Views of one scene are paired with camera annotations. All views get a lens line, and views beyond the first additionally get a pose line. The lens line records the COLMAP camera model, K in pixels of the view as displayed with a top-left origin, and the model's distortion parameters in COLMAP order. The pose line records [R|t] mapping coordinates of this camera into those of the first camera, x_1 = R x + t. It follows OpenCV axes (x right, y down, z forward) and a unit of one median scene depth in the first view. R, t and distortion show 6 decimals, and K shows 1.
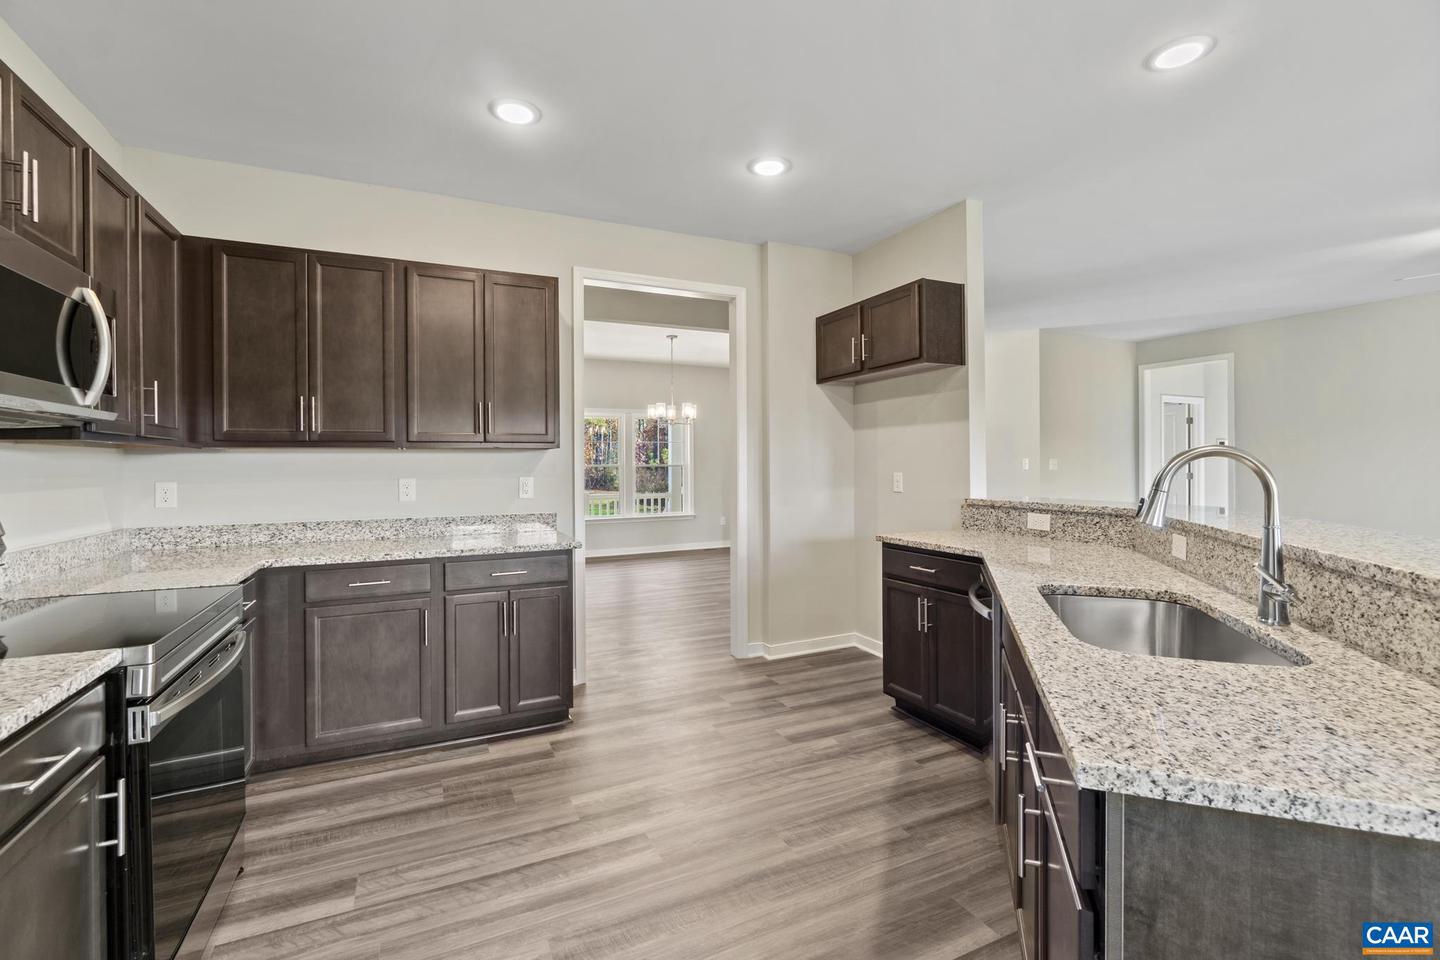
lens RADIAL K [[619.0, 0, 718.6], [0, 619.0, 473.2], [0, 0, 1]] dist [-0.003039, 0.000279]
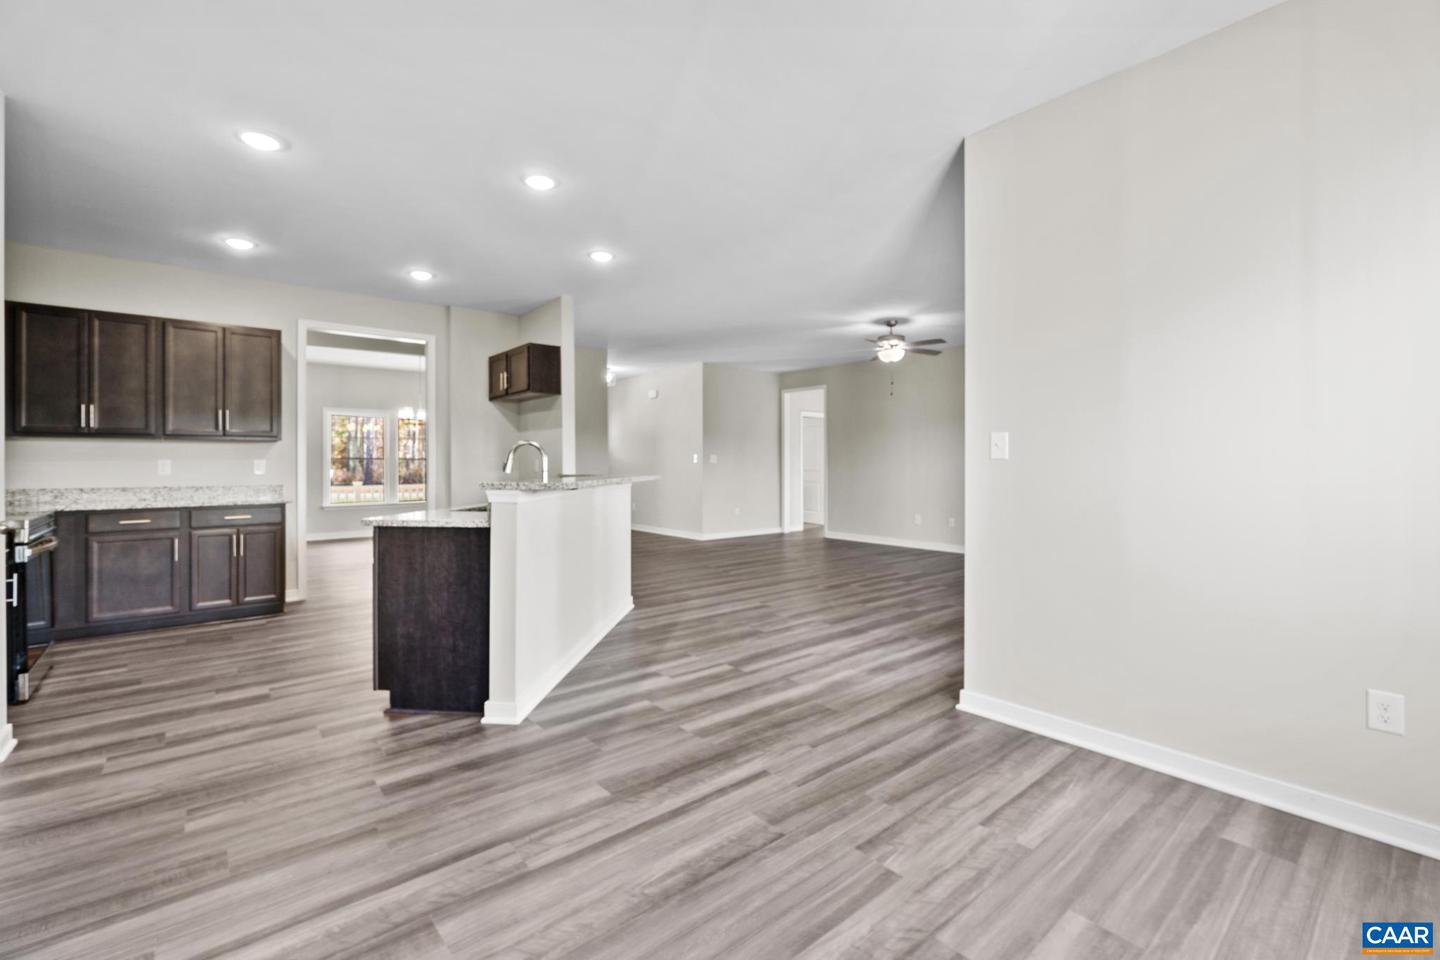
lens RADIAL K [[619.0, 0, 712.7], [0, 619.0, 468.5], [0, 0, 1]] dist [-0.003039, 0.000279]
pose [[0.968085, 0.002882, 0.250606, 0.455001], [-0.000559, 0.999956, -0.009341, 0.048964], [-0.250622, 0.008903, 0.968044, -0.868911]]
